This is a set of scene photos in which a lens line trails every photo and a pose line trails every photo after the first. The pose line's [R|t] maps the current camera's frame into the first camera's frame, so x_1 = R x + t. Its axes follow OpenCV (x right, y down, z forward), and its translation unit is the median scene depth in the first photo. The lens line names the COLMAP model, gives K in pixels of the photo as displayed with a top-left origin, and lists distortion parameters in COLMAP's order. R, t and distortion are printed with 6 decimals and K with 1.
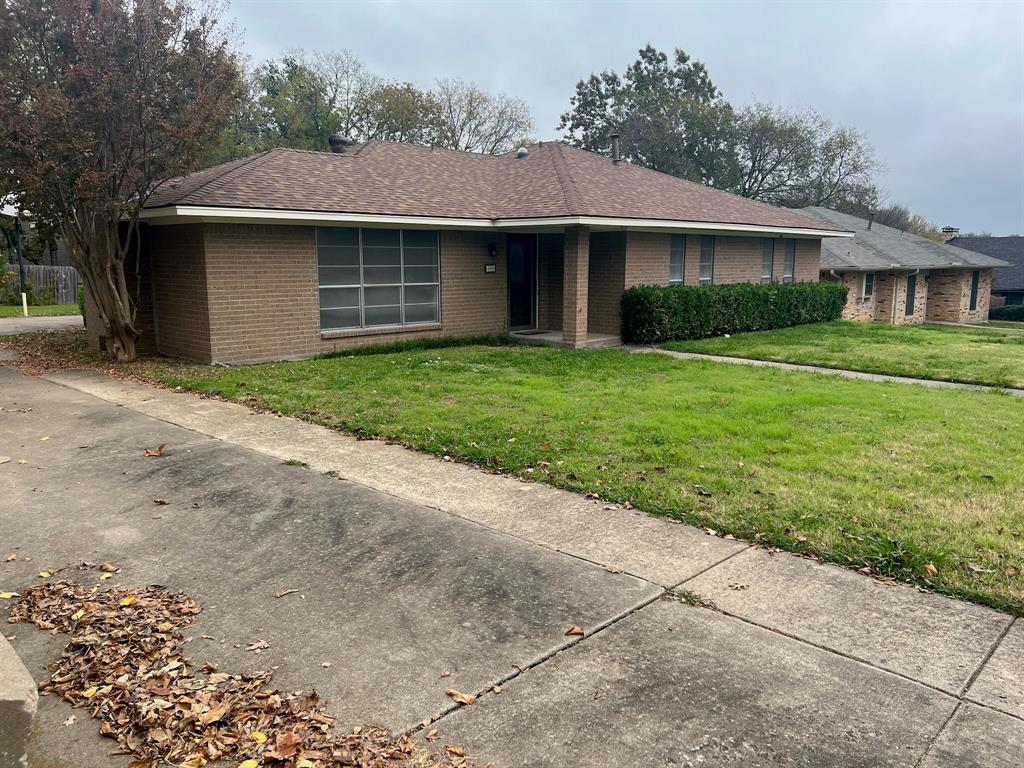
lens RADIAL K [[772.0, 0, 515.2], [0, 772.0, 380.3], [0, 0, 1]] dist [0.019838, -0.017333]
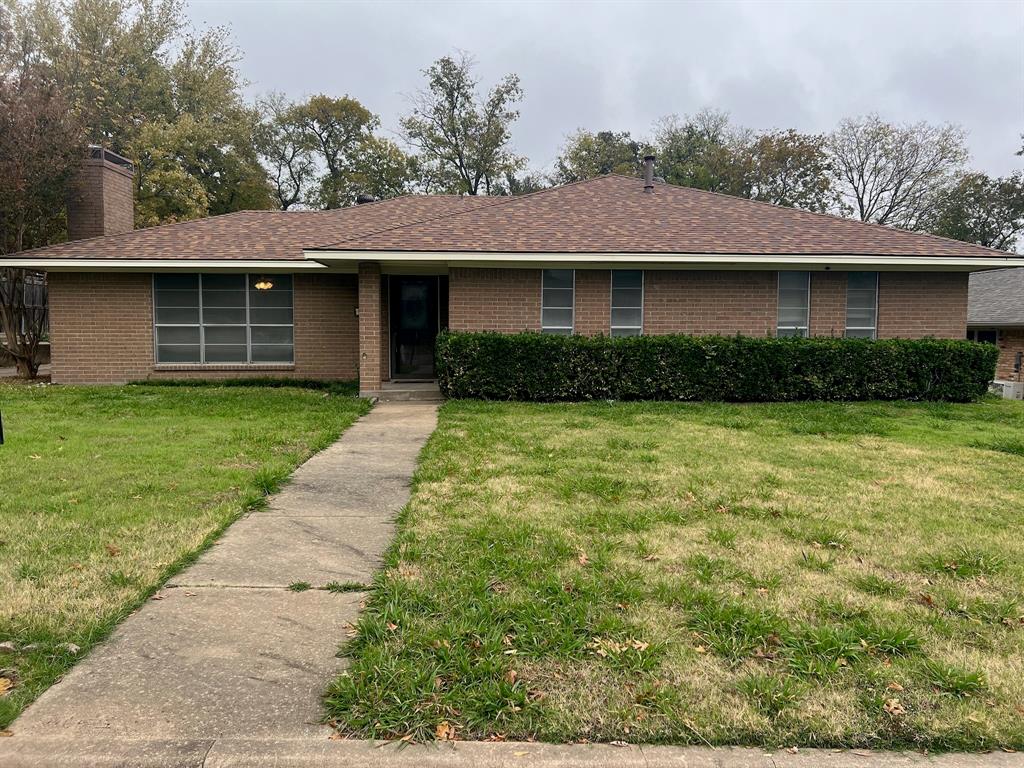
lens RADIAL K [[772.0, 0, 511.8], [0, 772.0, 383.9], [0, 0, 1]] dist [0.019838, -0.017333]
pose [[0.751304, 0.068084, -0.656436, 0.822144], [-0.105429, 0.994272, -0.017541, -0.063552], [0.651481, 0.082386, 0.754178, 0.443025]]
